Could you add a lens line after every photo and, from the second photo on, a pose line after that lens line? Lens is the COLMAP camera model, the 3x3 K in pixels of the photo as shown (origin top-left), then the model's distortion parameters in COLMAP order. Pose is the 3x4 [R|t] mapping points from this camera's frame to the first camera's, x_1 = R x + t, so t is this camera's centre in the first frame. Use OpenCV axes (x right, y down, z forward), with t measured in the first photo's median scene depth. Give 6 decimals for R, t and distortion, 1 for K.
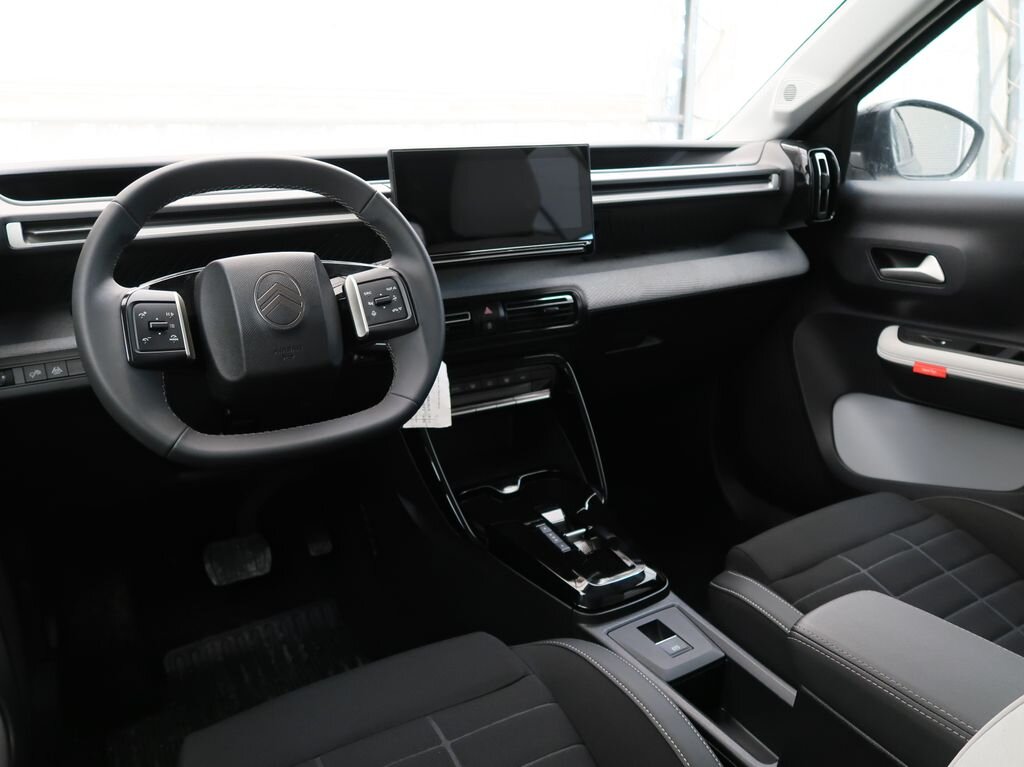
lens RADIAL K [[763.1, 0, 505.3], [0, 763.1, 386.7], [0, 0, 1]] dist [-0.008702, 0.002205]
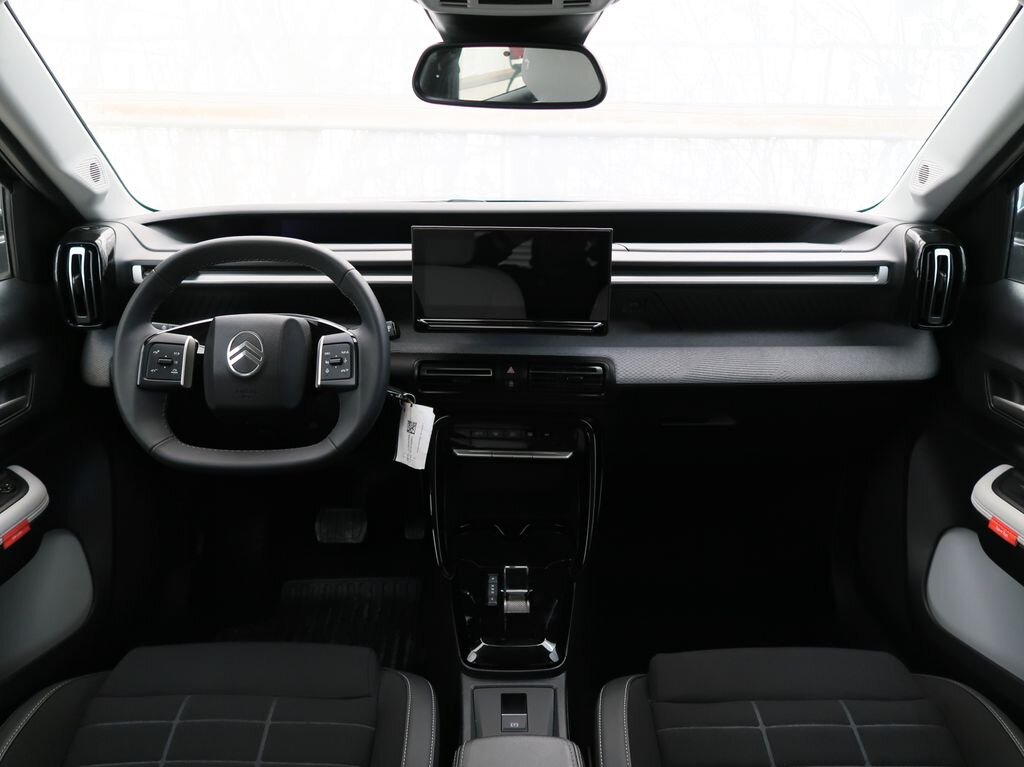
lens RADIAL K [[763.1, 0, 505.3], [0, 763.1, 386.7], [0, 0, 1]] dist [-0.008702, 0.002205]
pose [[0.873852, 0.188338, -0.448231, 0.590802], [-0.172345, 0.982050, 0.076642, -0.202114], [0.454620, 0.010277, 0.890626, 0.028603]]
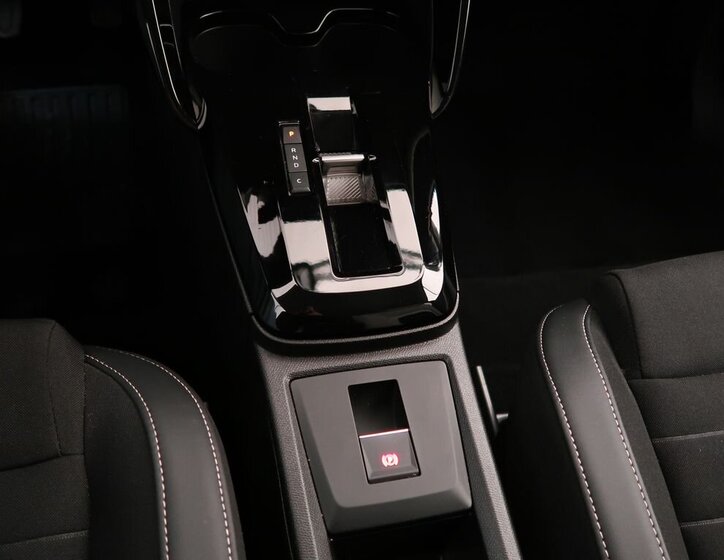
lens RADIAL K [[631.7, 0, 362.0], [0, 631.7, 280.0], [0, 0, 1]] dist [-0.007290, -0.012904]
pose [[0.943275, 0.326817, -0.058510, 0.184741], [-0.235416, 0.782635, 0.576248, -0.002698], [0.234120, -0.529785, 0.815178, 0.688174]]
